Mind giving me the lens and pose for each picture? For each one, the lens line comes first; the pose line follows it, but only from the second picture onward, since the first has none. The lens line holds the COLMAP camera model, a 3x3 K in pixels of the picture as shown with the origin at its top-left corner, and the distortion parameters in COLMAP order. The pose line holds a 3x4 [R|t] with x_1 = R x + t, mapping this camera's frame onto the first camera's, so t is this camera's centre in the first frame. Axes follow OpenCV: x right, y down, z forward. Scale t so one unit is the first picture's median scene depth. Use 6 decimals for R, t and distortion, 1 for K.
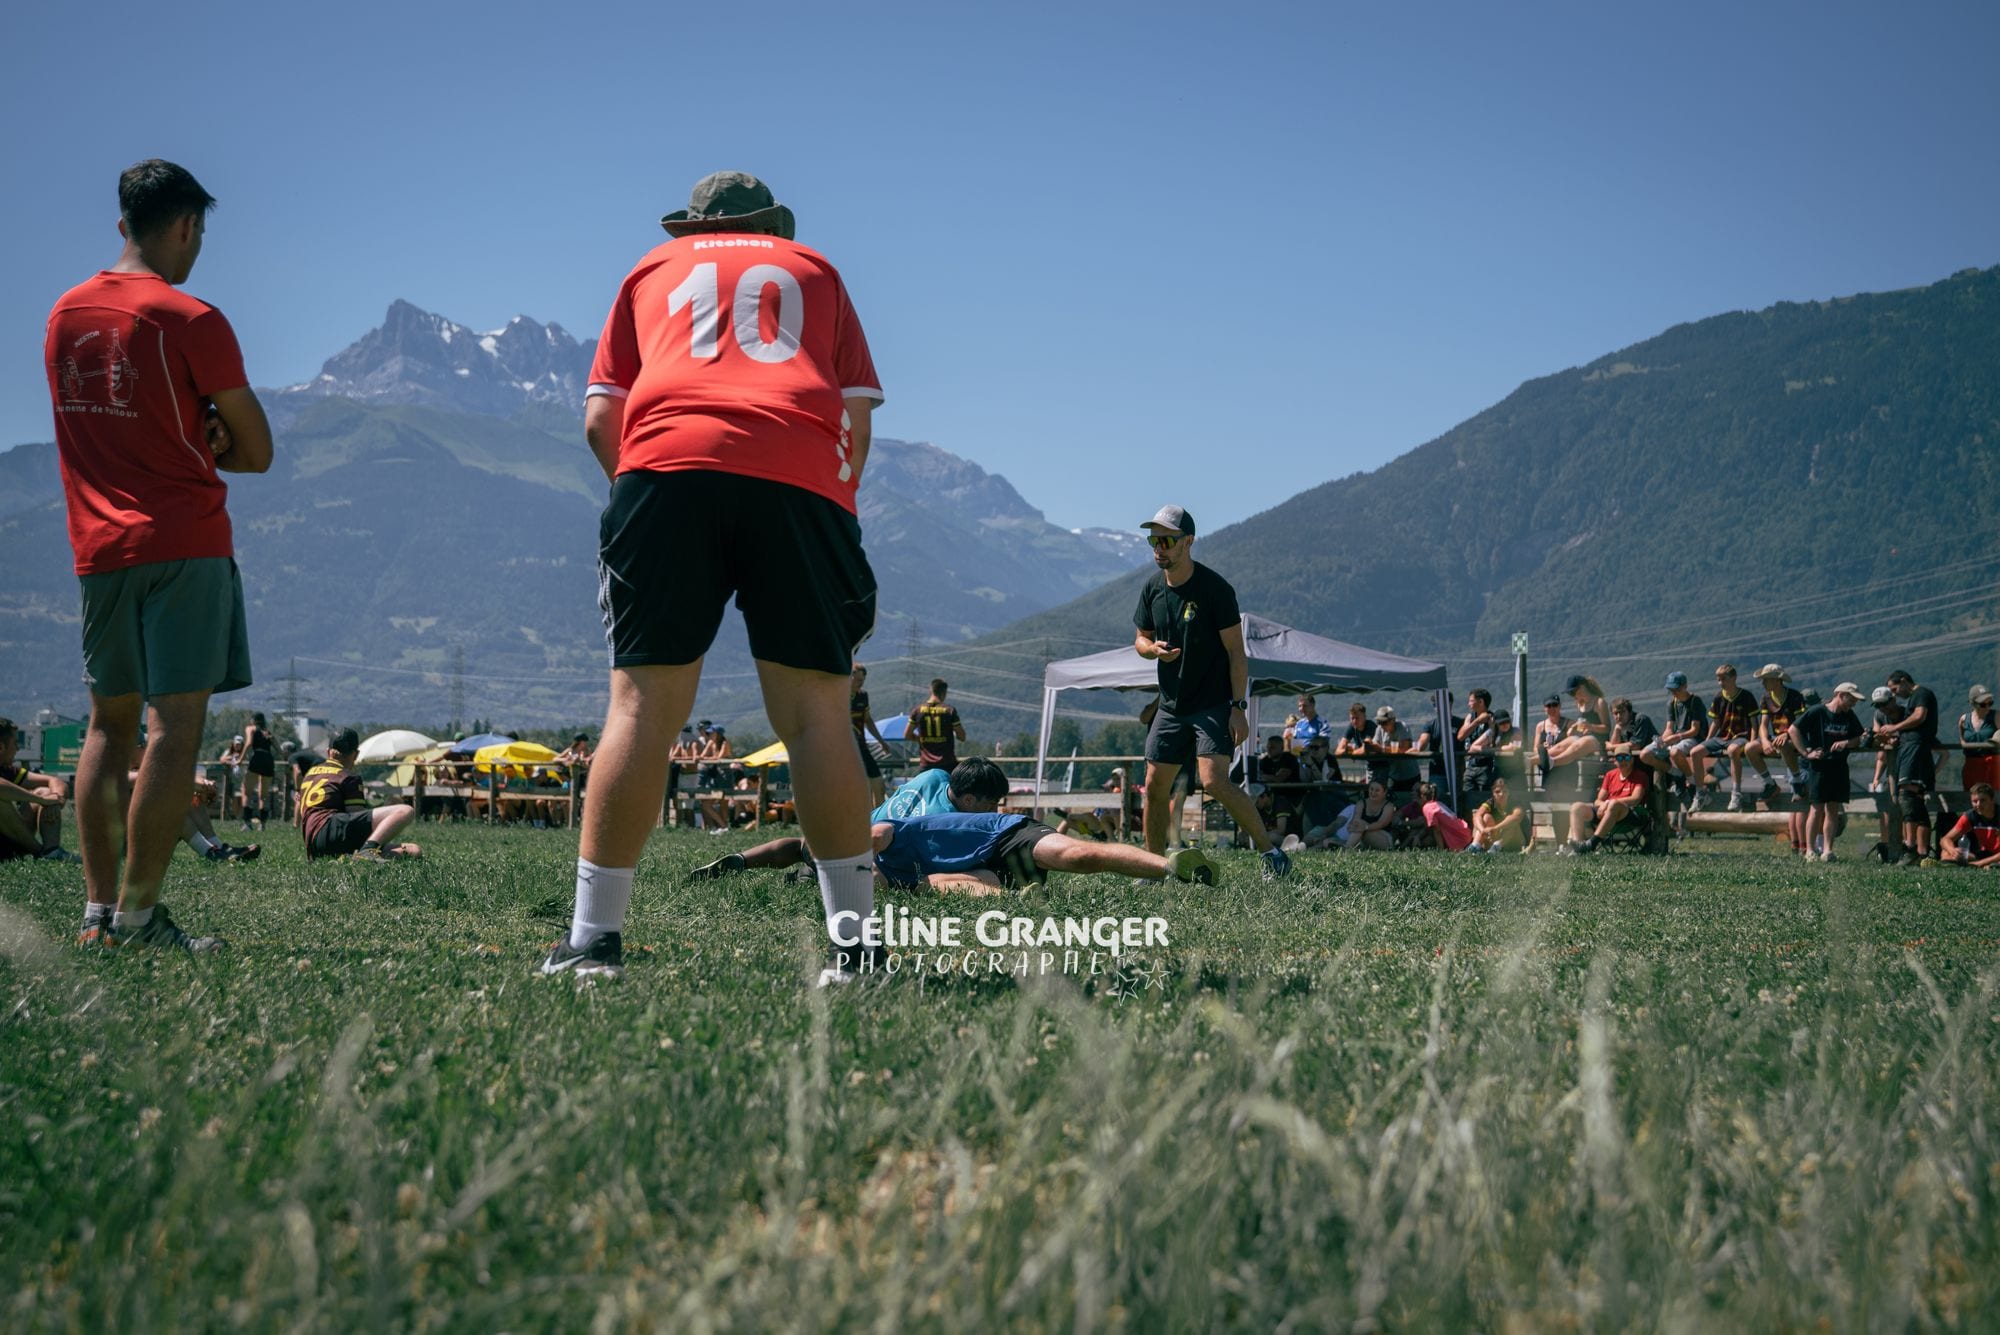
lens RADIAL K [[3003.7, 0, 997.0], [0, 3003.7, 676.8], [0, 0, 1]] dist [0.114678, 0.062862]
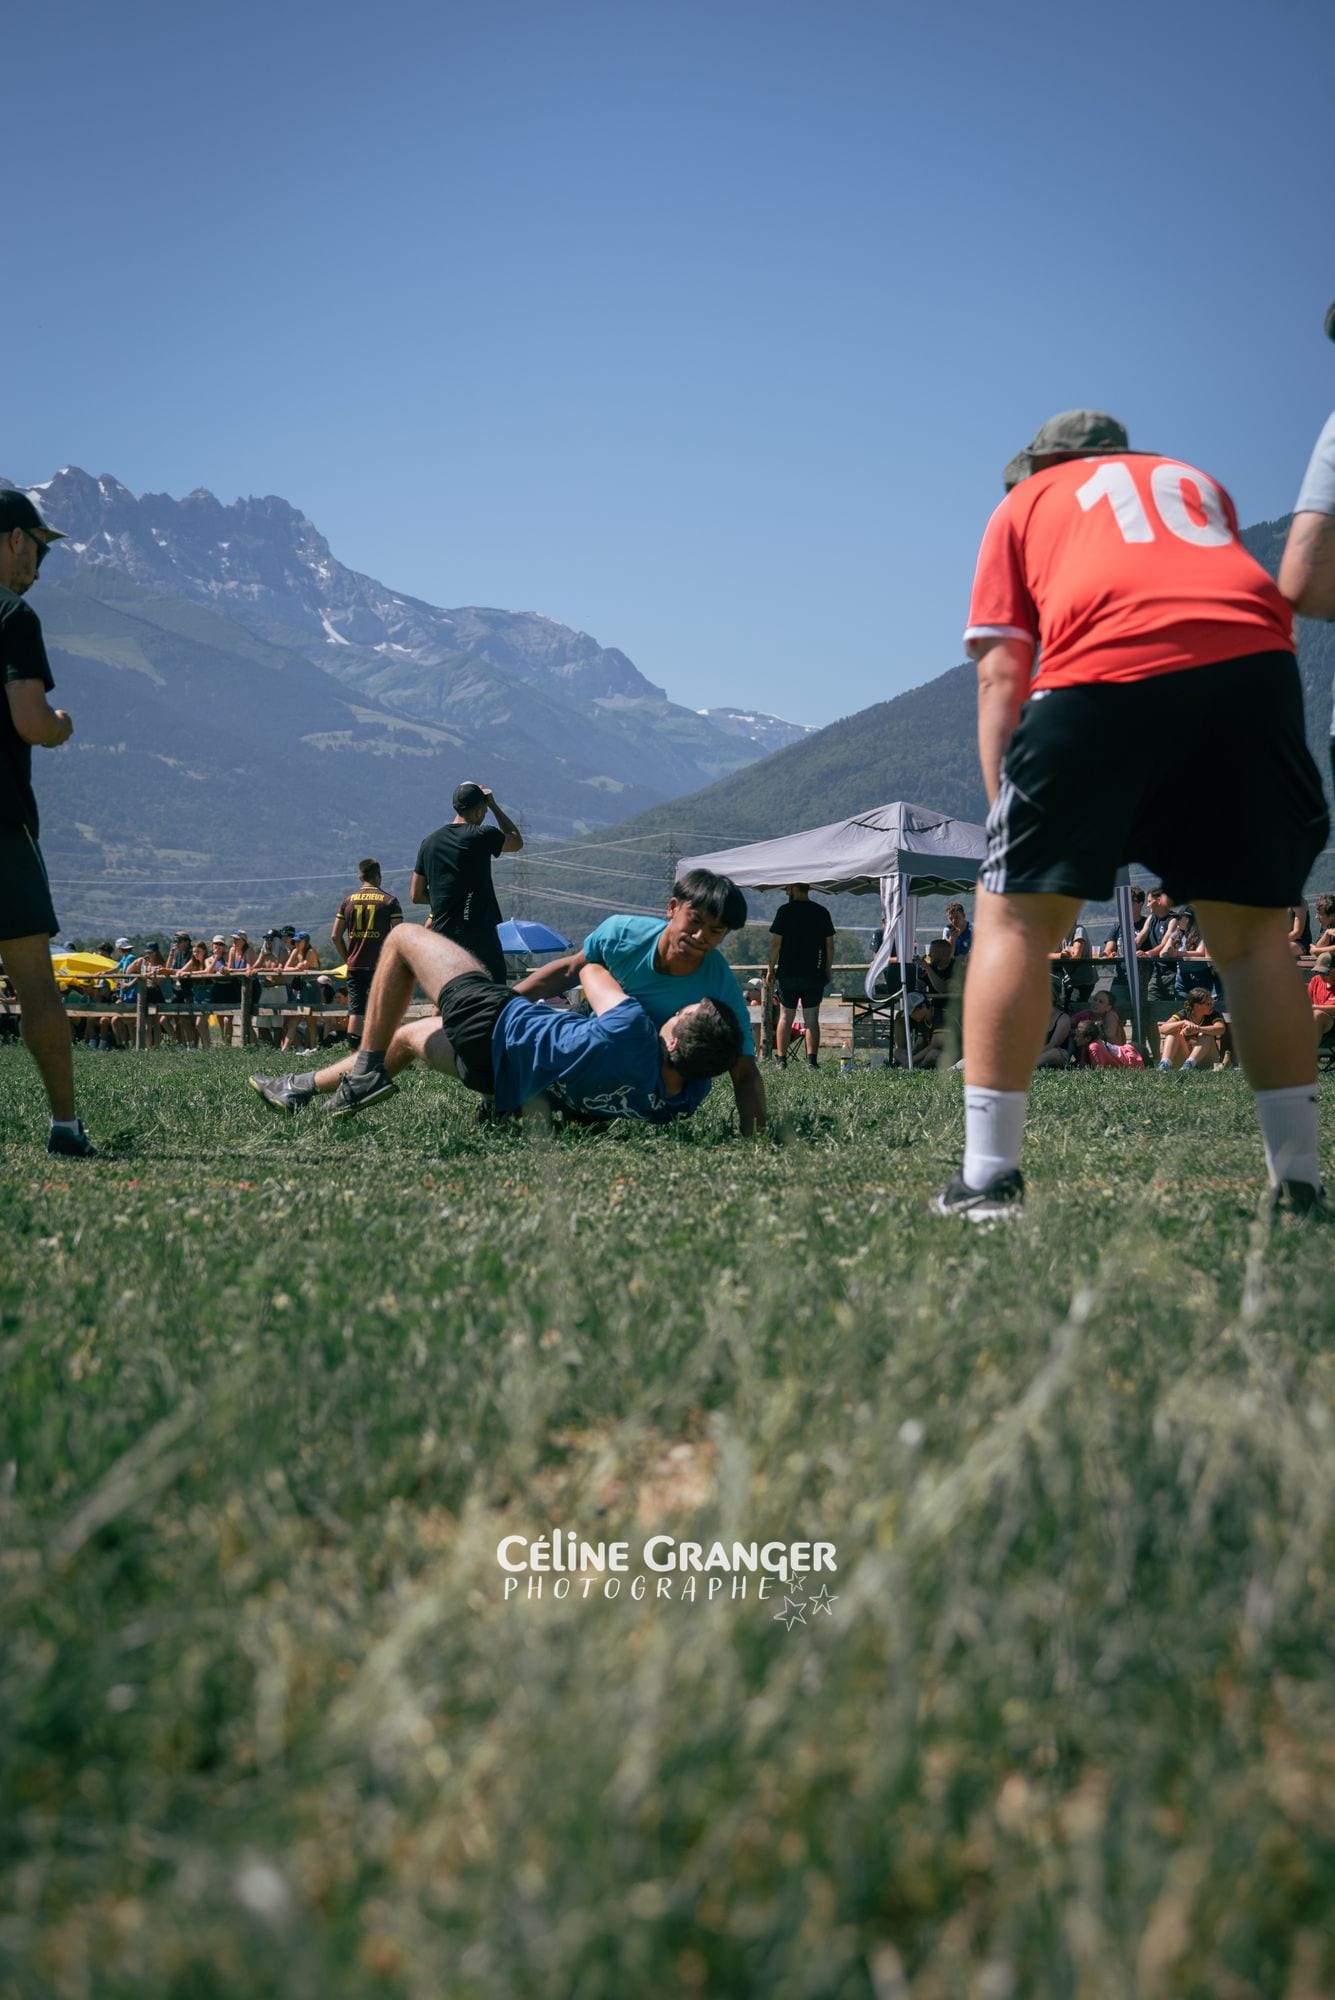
lens RADIAL K [[3003.7, 0, 602.0], [0, 3003.7, 1050.6], [0, 0, 1]] dist [0.114678, 0.062862]
pose [[0.999585, -0.006190, 0.028133, -0.030060], [0.004793, 0.998764, 0.049474, 0.007504], [-0.028405, -0.049319, 0.998379, 0.112656]]
